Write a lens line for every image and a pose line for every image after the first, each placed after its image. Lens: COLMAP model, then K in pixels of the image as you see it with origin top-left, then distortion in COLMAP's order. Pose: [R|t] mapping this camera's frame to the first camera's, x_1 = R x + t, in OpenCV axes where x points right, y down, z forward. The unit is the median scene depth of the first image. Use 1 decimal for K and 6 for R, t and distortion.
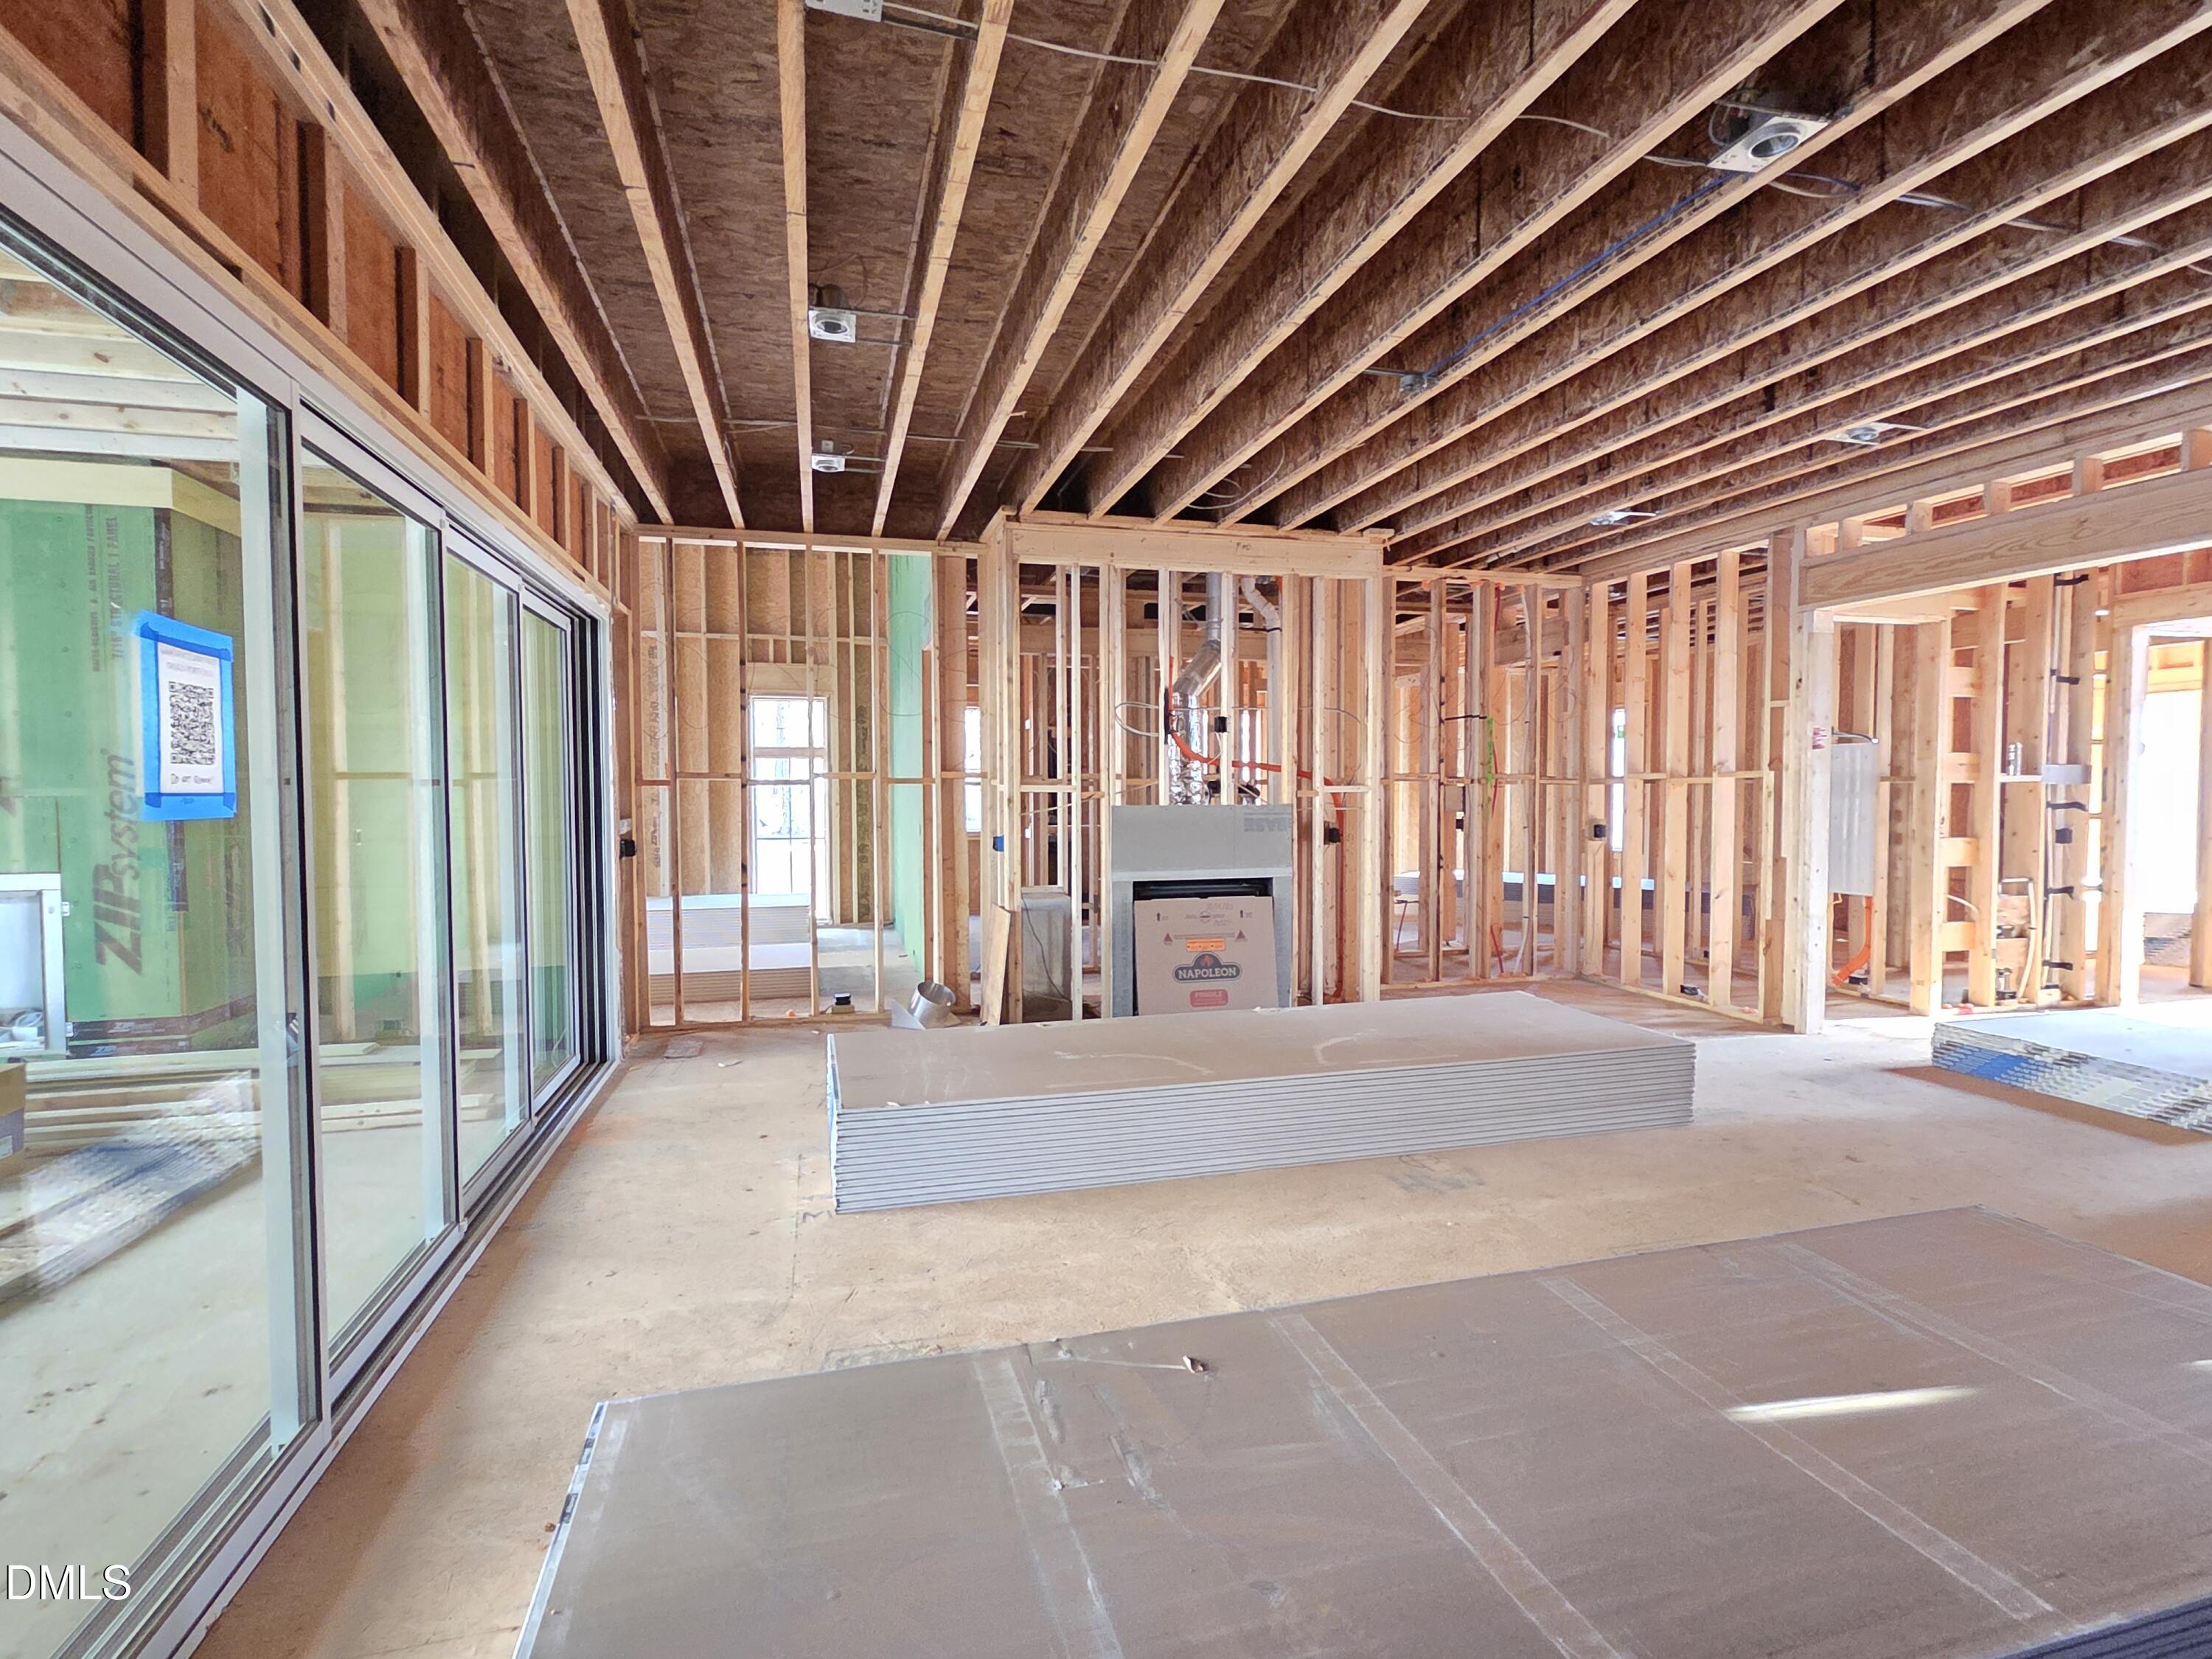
lens RADIAL K [[1075.0, 0, 1107.4], [0, 1075.0, 830.8], [0, 0, 1]] dist [-0.000892, 0.000638]
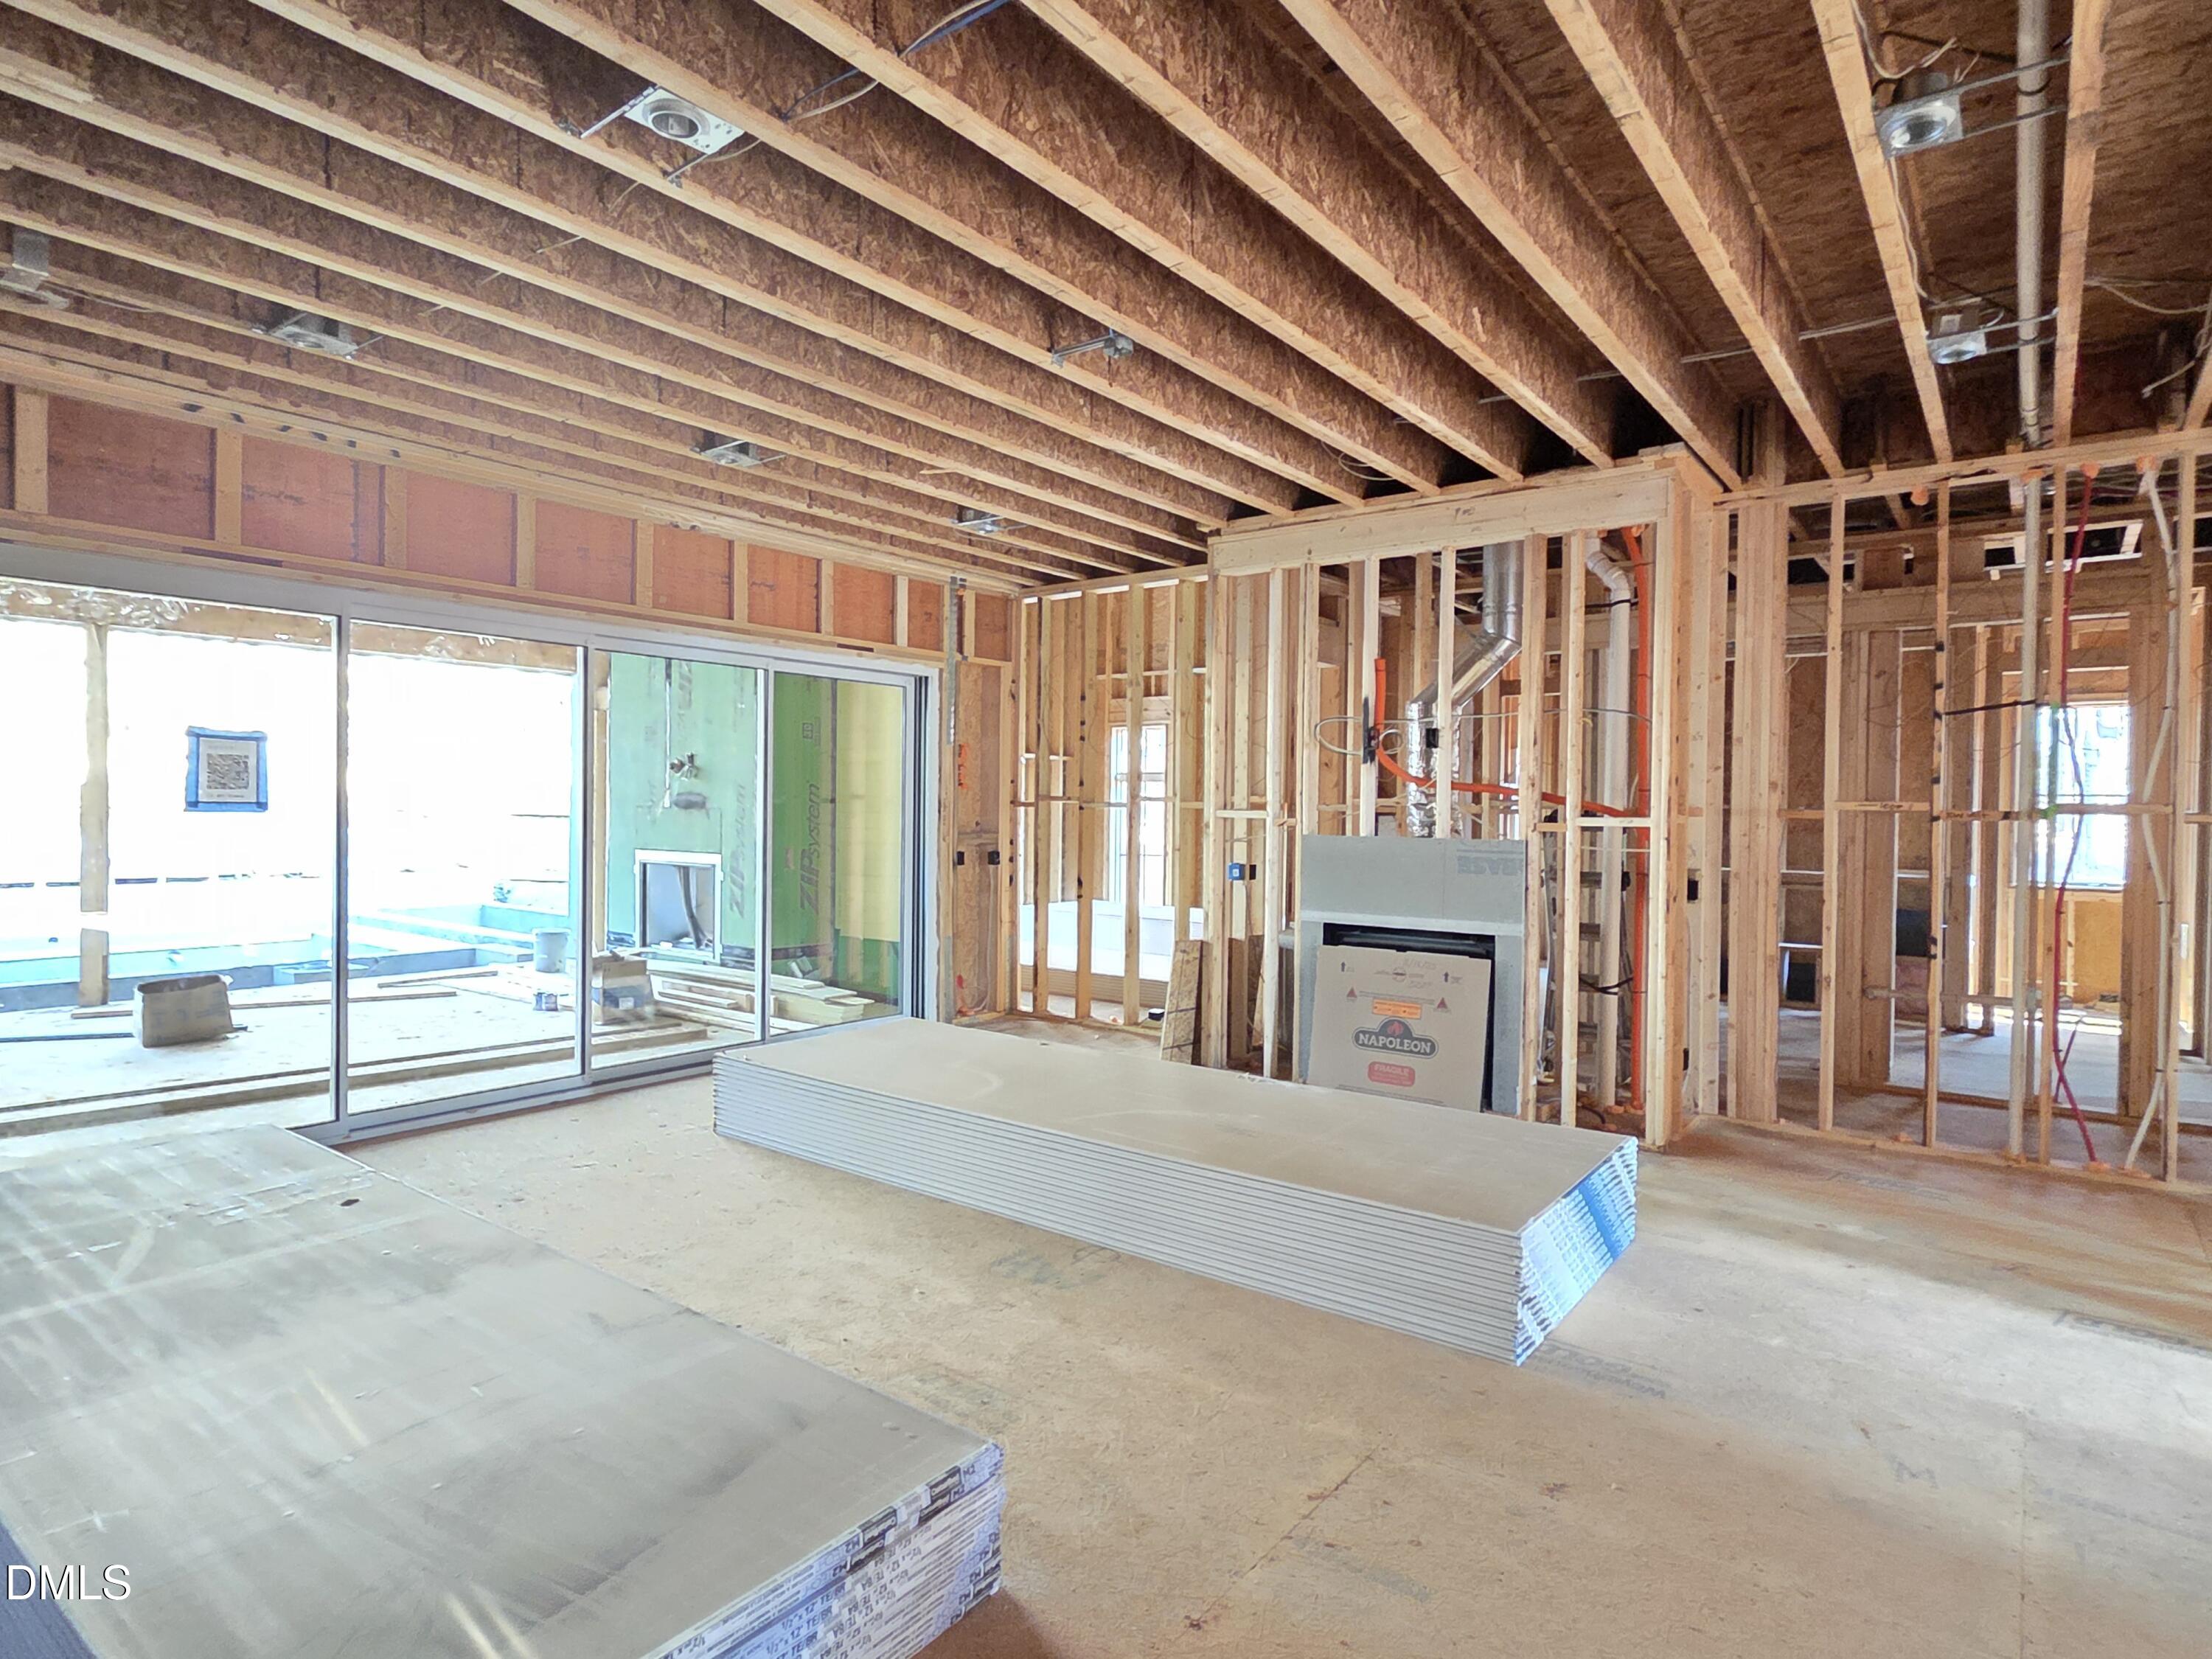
lens RADIAL K [[1201.5, 0, 1105.7], [0, 1201.5, 821.1], [0, 0, 1]] dist [0.004740, 0.000329]
pose [[0.605546, 0.023133, -0.795474, 0.684228], [-0.042374, 0.999097, -0.003202, -0.024171], [0.794682, 0.035646, 0.605979, 0.267202]]
